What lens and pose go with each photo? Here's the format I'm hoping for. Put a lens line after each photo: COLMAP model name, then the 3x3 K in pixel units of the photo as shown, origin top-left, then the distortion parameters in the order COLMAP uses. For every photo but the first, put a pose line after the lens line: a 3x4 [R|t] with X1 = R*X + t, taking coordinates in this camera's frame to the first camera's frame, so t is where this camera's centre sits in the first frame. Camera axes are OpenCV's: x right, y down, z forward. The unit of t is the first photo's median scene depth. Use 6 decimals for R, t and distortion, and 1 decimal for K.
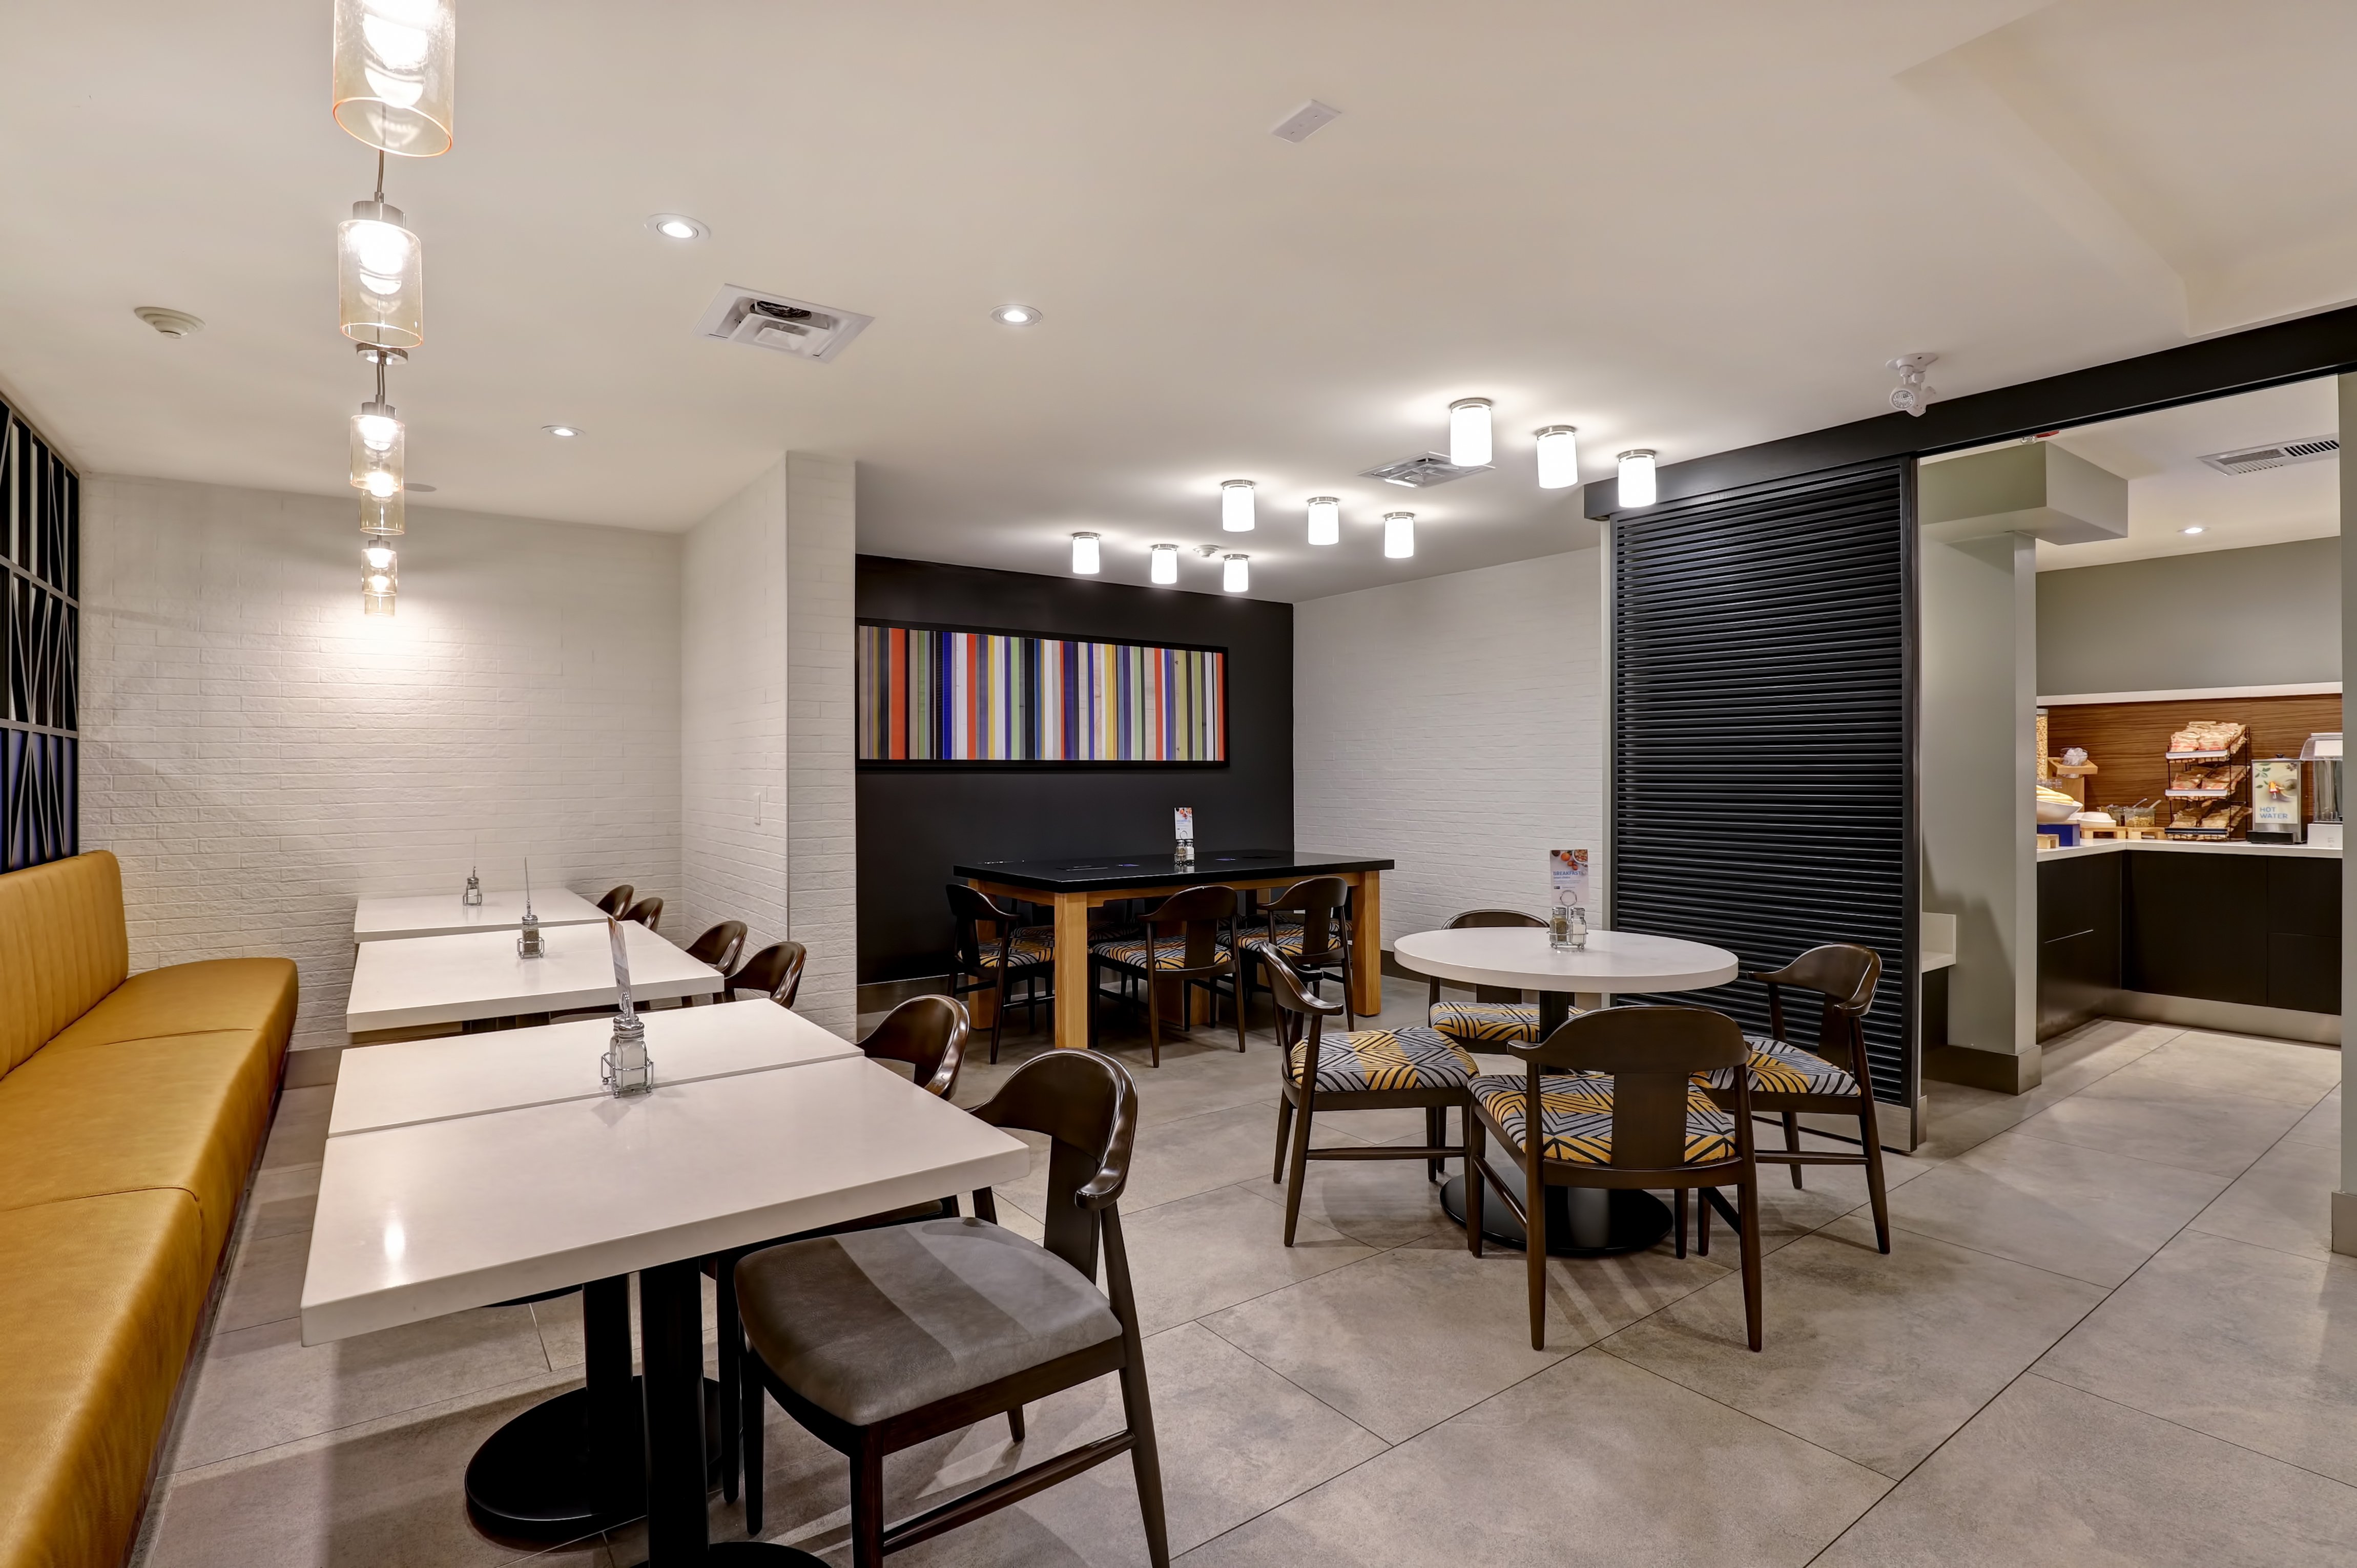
lens RADIAL K [[1126.9, 0, 1177.5], [0, 1126.9, 777.0], [0, 0, 1]] dist [-0.016525, 0.000308]
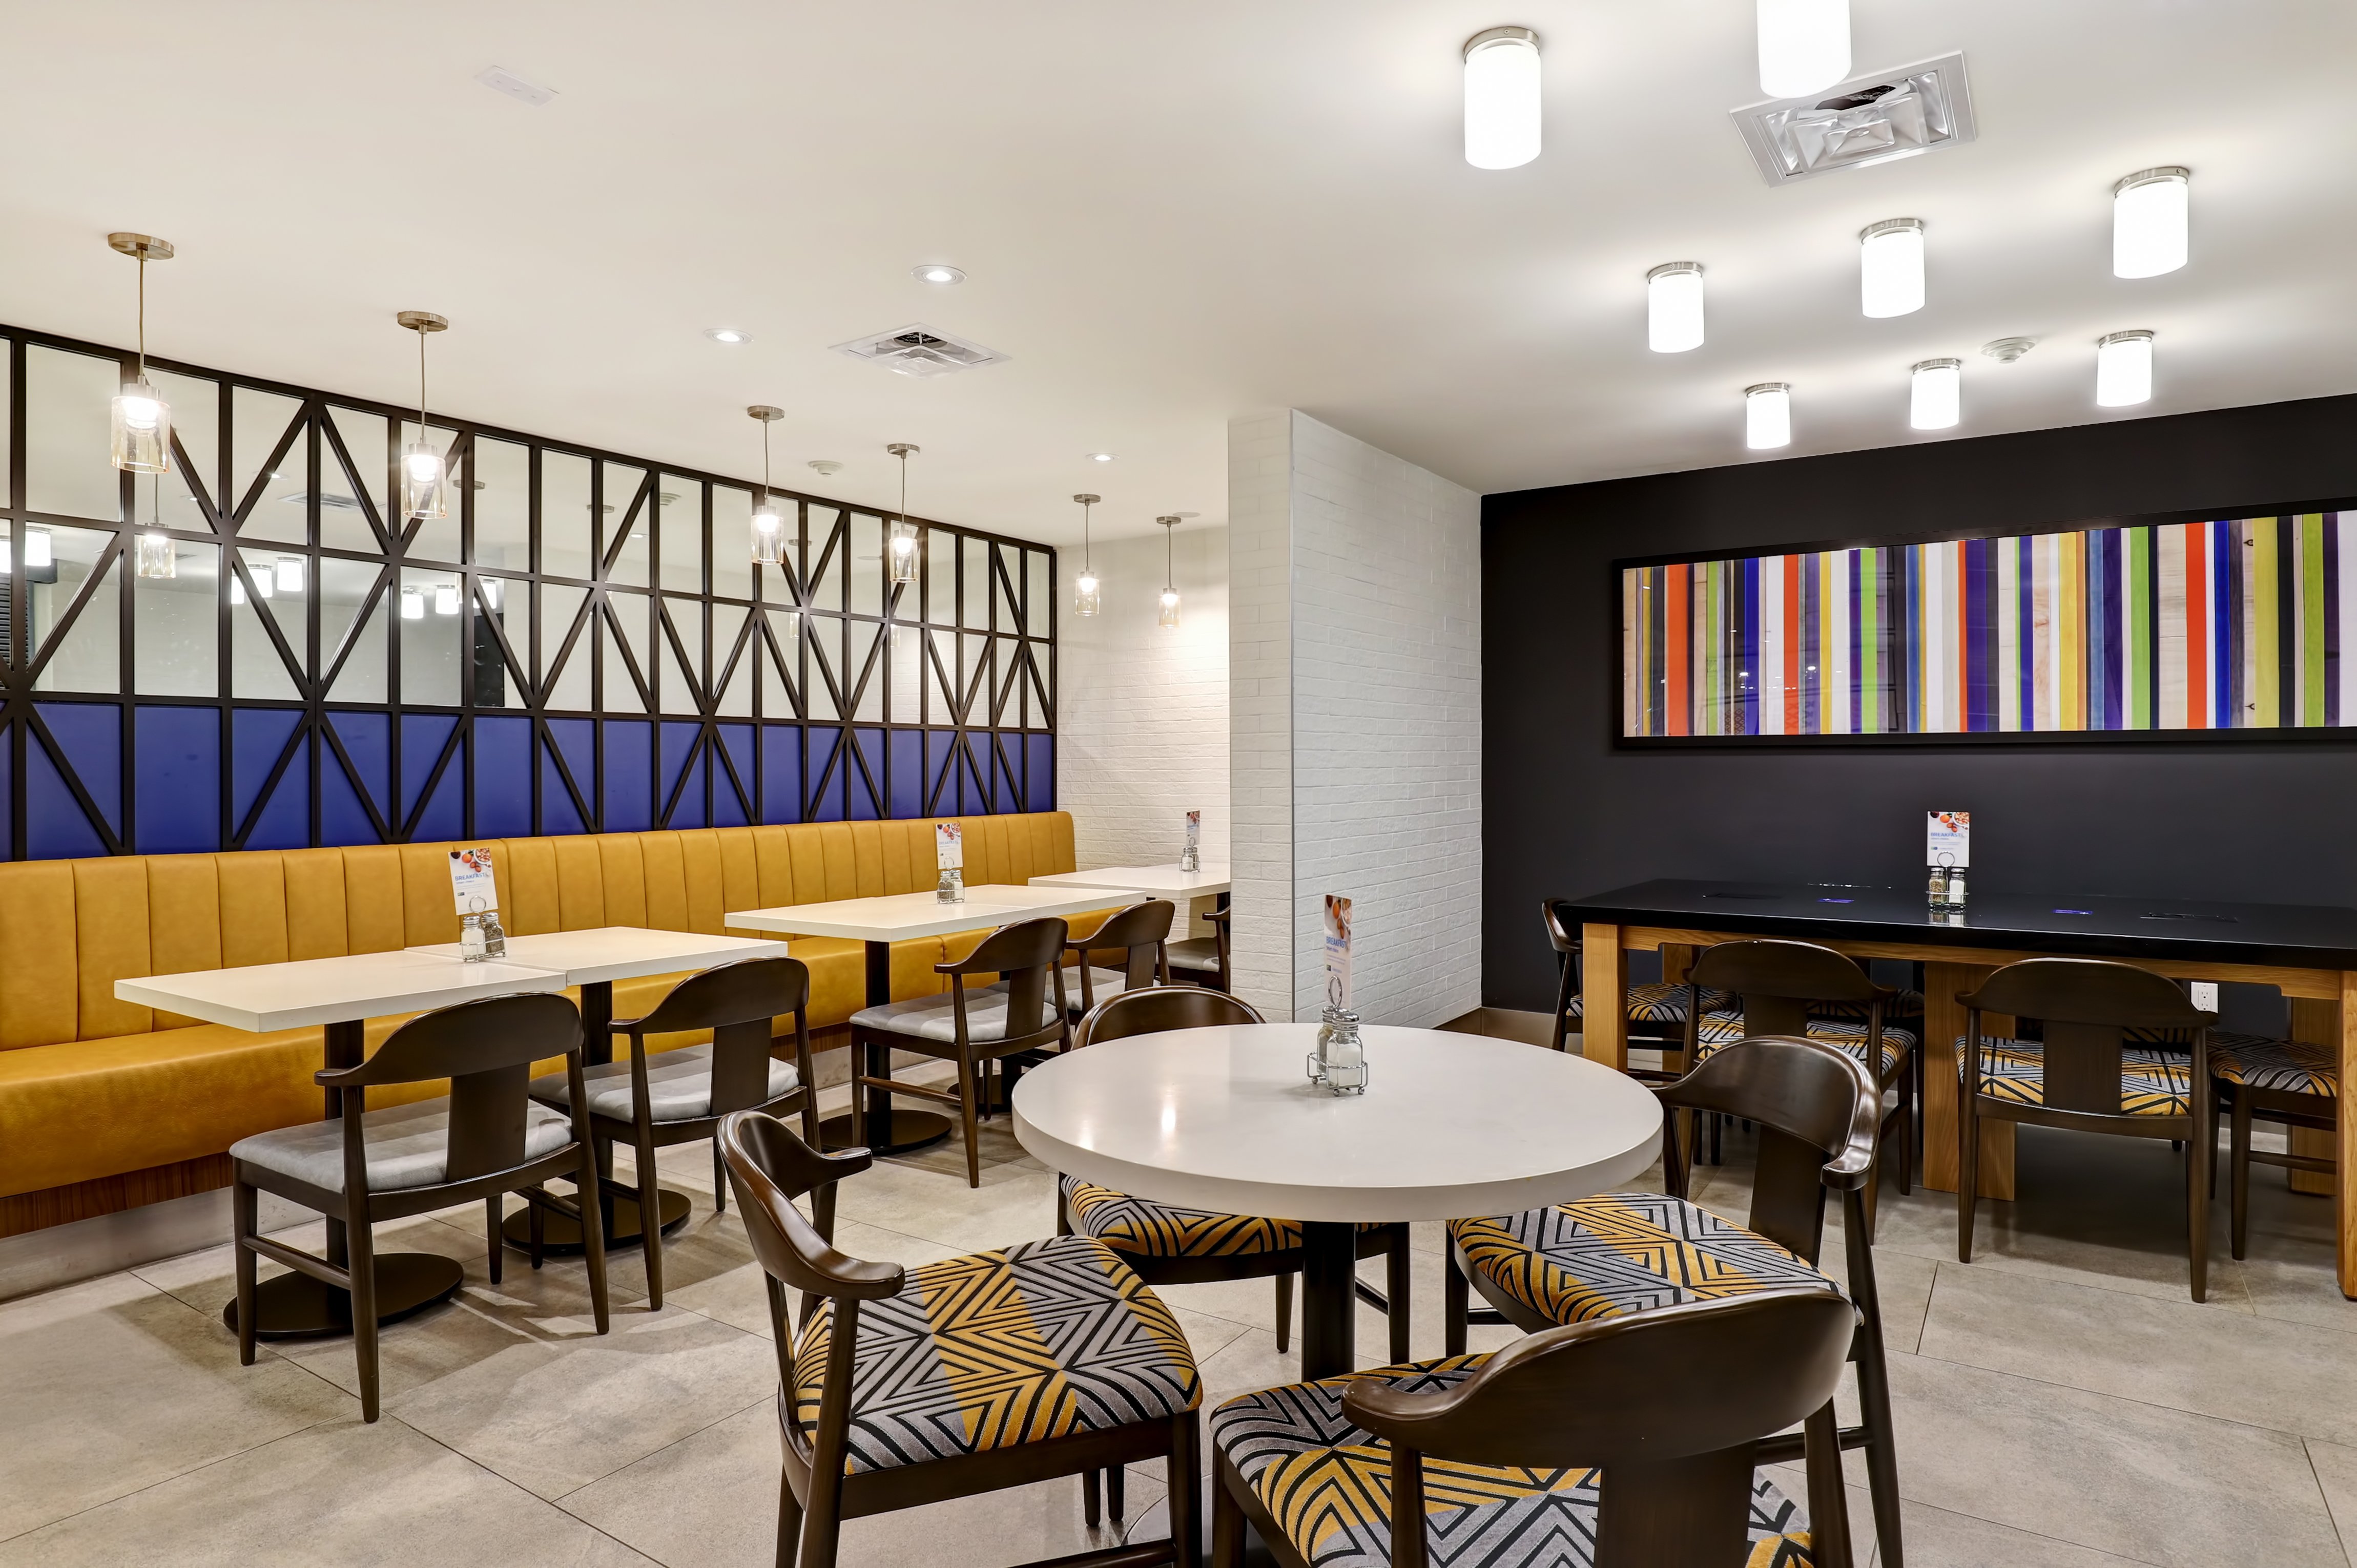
lens RADIAL K [[1312.3, 0, 1196.8], [0, 1312.3, 775.8], [0, 0, 1]] dist [-0.024181, -0.000615]
pose [[0.357665, 0.010044, -0.933796, 0.423401], [0.001323, 0.999936, 0.011262, 0.000678], [0.933849, -0.005263, 0.357629, 0.350207]]
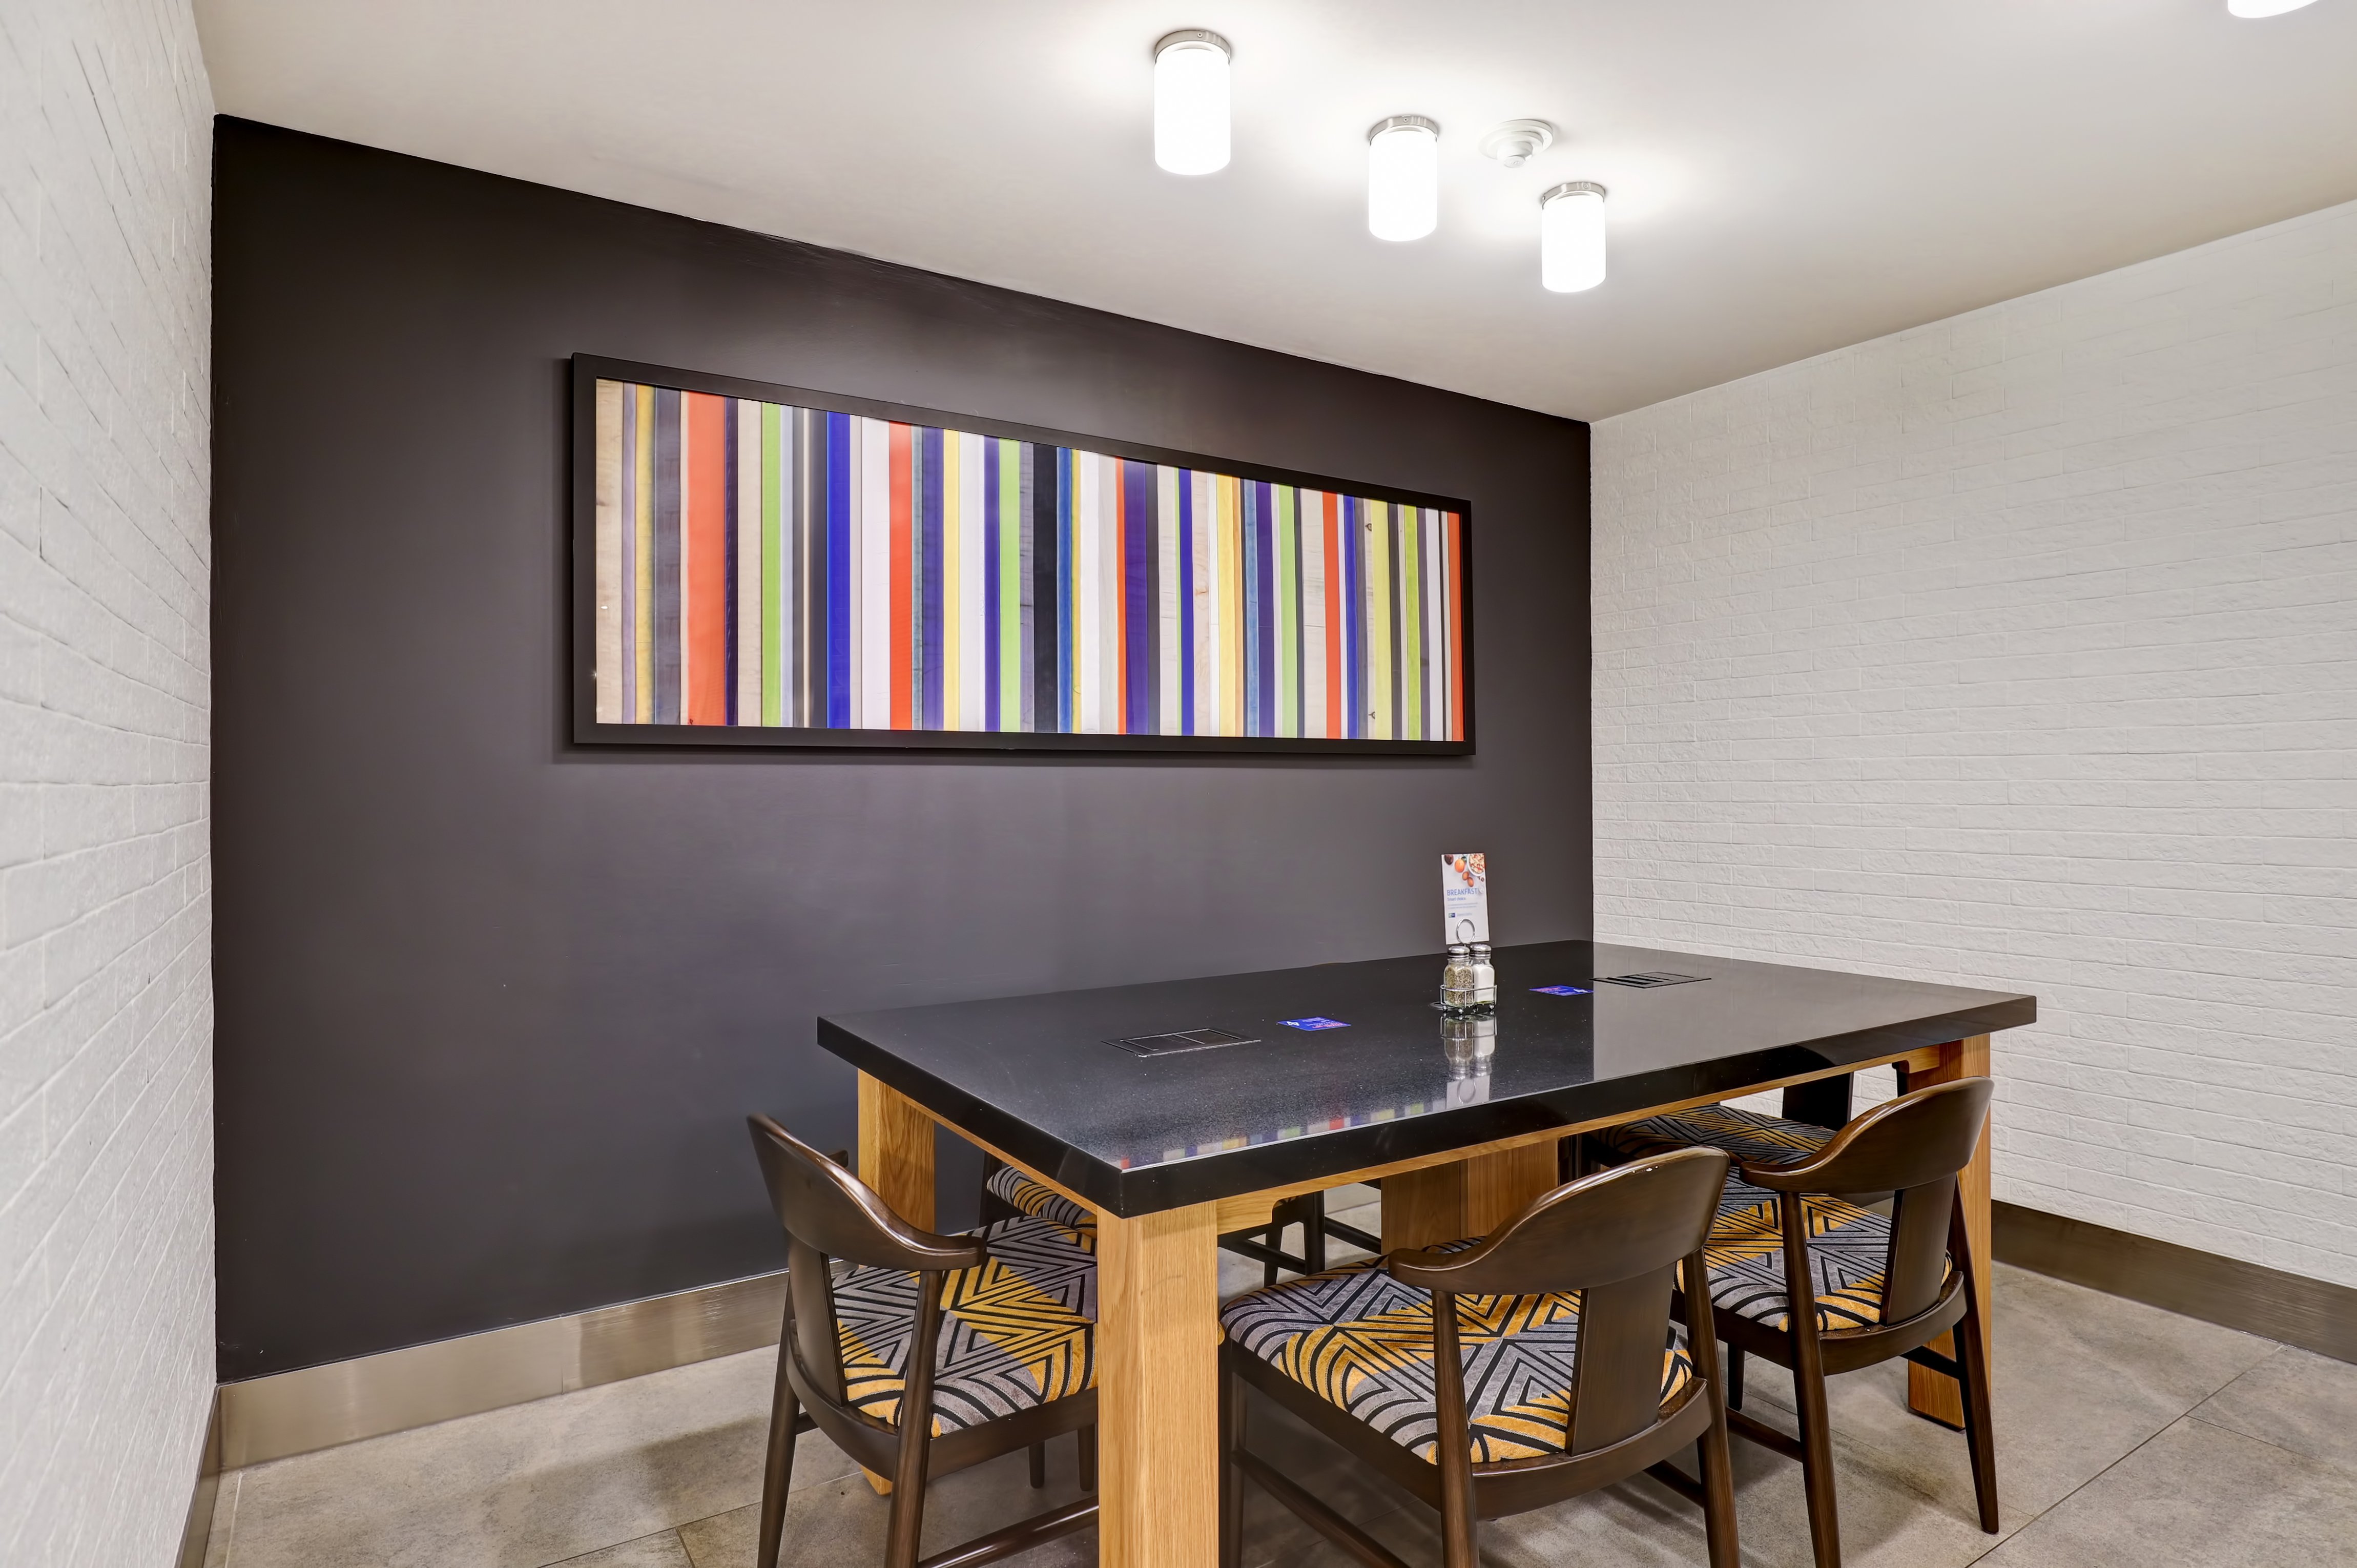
lens RADIAL K [[1312.5, 0, 1196.4], [0, 1312.5, 776.0], [0, 0, 1]] dist [-0.024181, -0.000615]
pose [[0.999196, 0.000551, -0.040080, -0.054169], [-0.000903, 0.999961, -0.008778, 0.005536], [0.040074, 0.008807, 0.999158, 0.506135]]
